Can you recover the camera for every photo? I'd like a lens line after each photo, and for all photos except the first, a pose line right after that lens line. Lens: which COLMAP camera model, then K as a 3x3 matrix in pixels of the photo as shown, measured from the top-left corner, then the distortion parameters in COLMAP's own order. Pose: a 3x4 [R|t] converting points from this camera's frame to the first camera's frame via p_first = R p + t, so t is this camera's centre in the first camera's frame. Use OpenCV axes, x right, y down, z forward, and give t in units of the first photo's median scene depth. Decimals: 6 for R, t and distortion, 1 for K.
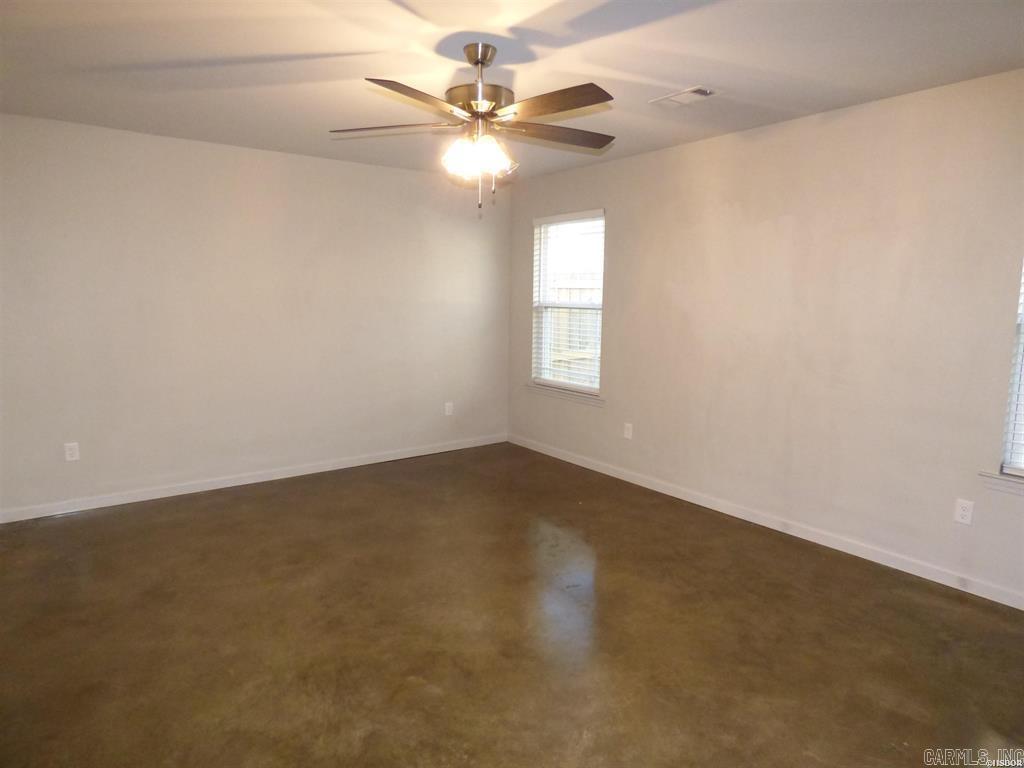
lens RADIAL K [[601.1, 0, 511.3], [0, 601.1, 405.6], [0, 0, 1]] dist [0.003733, 0.001538]
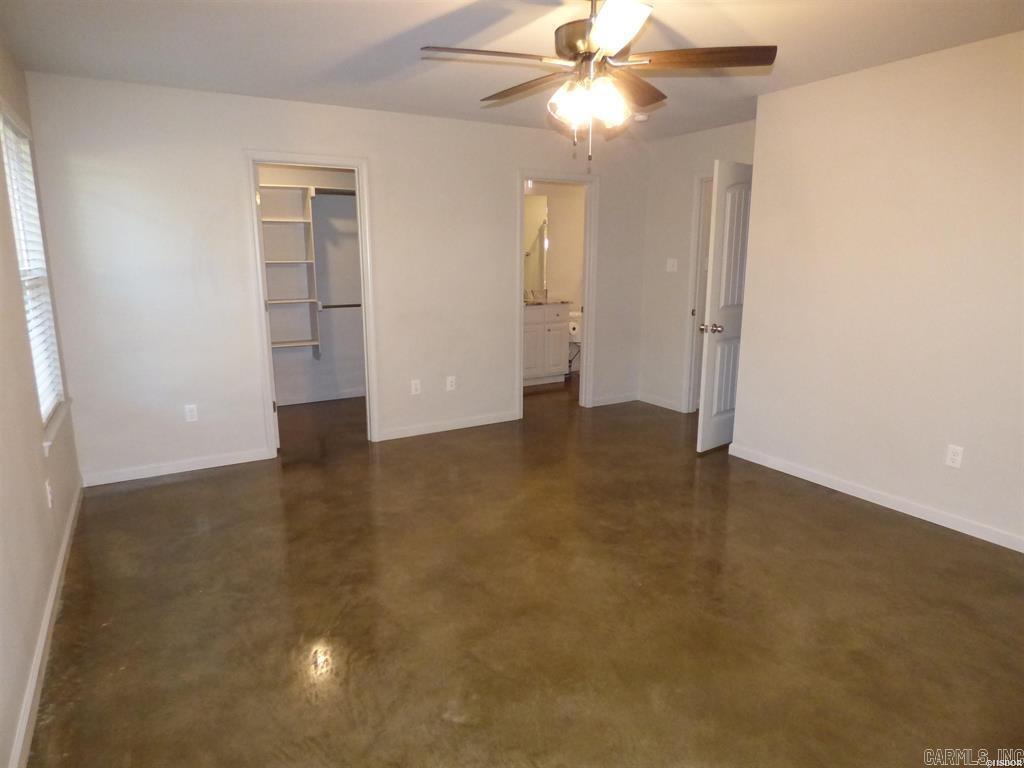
lens RADIAL K [[623.0, 0, 512.0], [0, 623.0, 384.0], [0, 0, 1]] dist [-0.015800, 0.002118]
pose [[-0.994639, -0.029849, 0.099009, -0.039188], [0.009942, 0.925400, 0.378861, -0.383390], [-0.102932, 0.377814, -0.920142, 2.034680]]
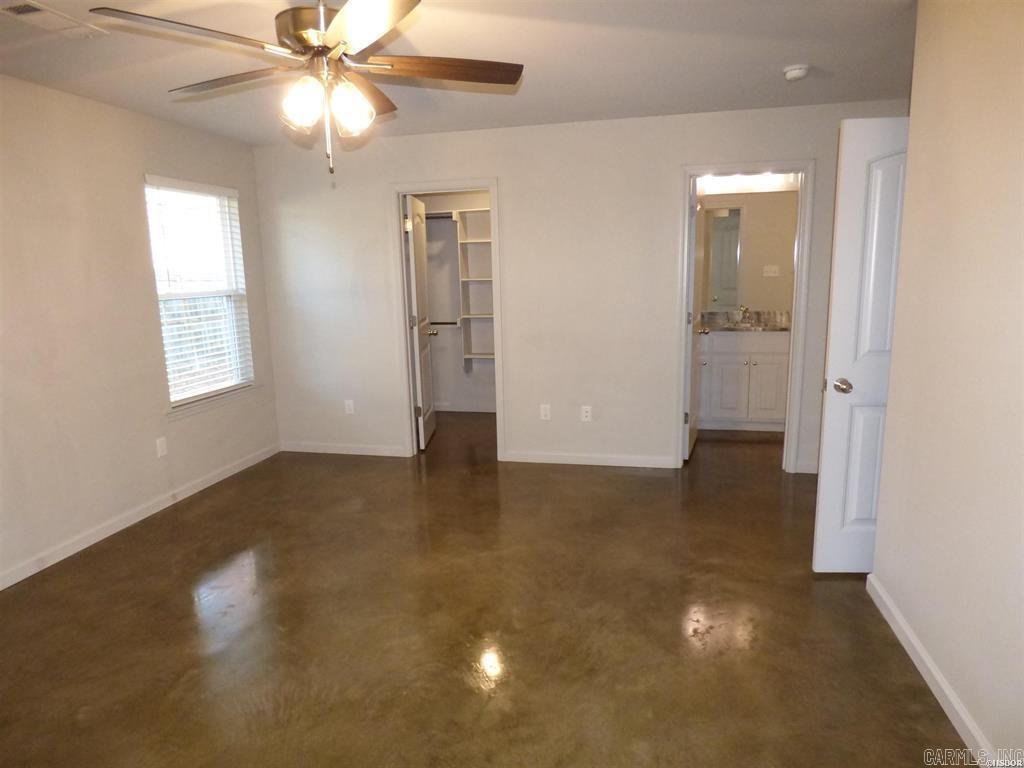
lens RADIAL K [[623.0, 0, 512.0], [0, 623.0, 384.0], [0, 0, 1]] dist [-0.015800, 0.002118]
pose [[-0.645778, -0.127183, 0.752858, -0.861479], [0.157472, 0.942644, 0.294320, -0.268793], [-0.747110, 0.308619, -0.588711, 1.389947]]
